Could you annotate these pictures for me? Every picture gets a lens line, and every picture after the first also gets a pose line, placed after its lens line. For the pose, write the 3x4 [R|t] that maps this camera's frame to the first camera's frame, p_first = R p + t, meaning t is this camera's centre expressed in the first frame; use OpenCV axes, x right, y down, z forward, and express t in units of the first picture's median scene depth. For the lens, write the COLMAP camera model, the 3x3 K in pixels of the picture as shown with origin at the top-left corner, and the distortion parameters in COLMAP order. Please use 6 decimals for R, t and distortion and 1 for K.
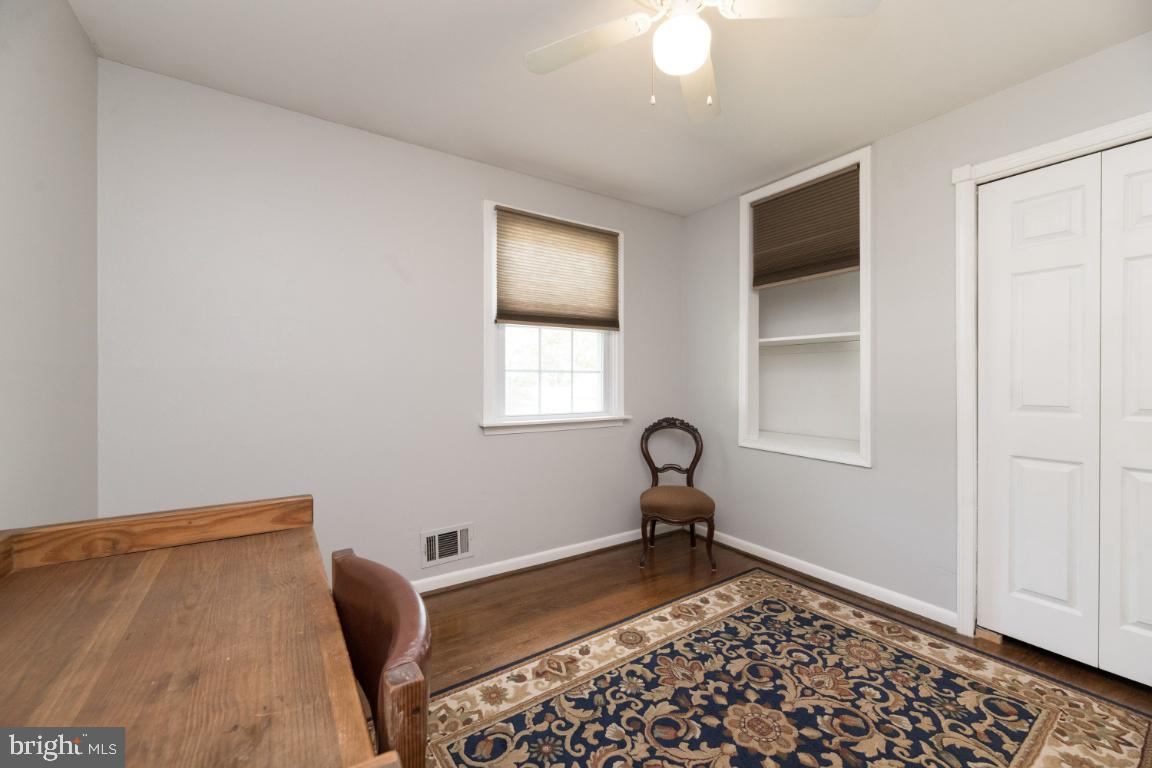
lens RADIAL K [[466.0, 0, 571.7], [0, 466.0, 378.8], [0, 0, 1]] dist [0.003930, -0.000175]
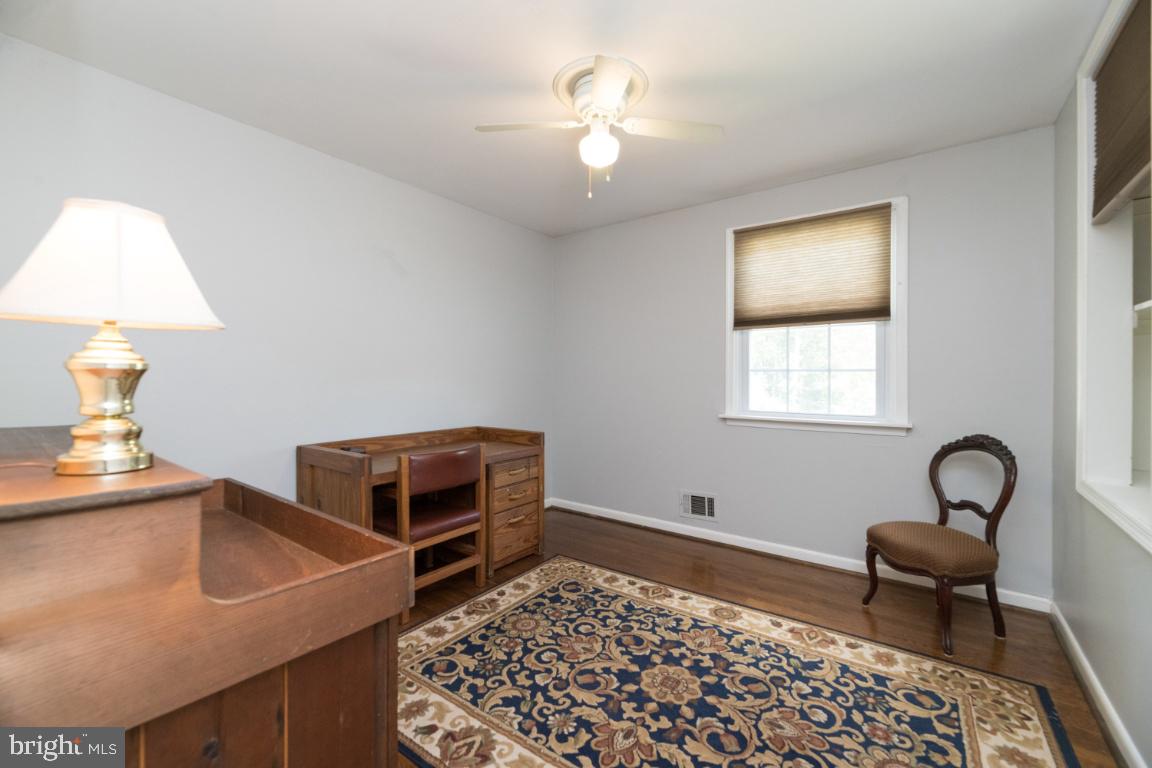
lens RADIAL K [[466.0, 0, 578.9], [0, 466.0, 379.5], [0, 0, 1]] dist [0.003930, -0.000175]
pose [[0.345052, 0.004207, -0.938574, 1.017865], [-0.003984, 0.999988, 0.003018, 0.002355], [0.938575, 0.002698, 0.345064, 0.290519]]
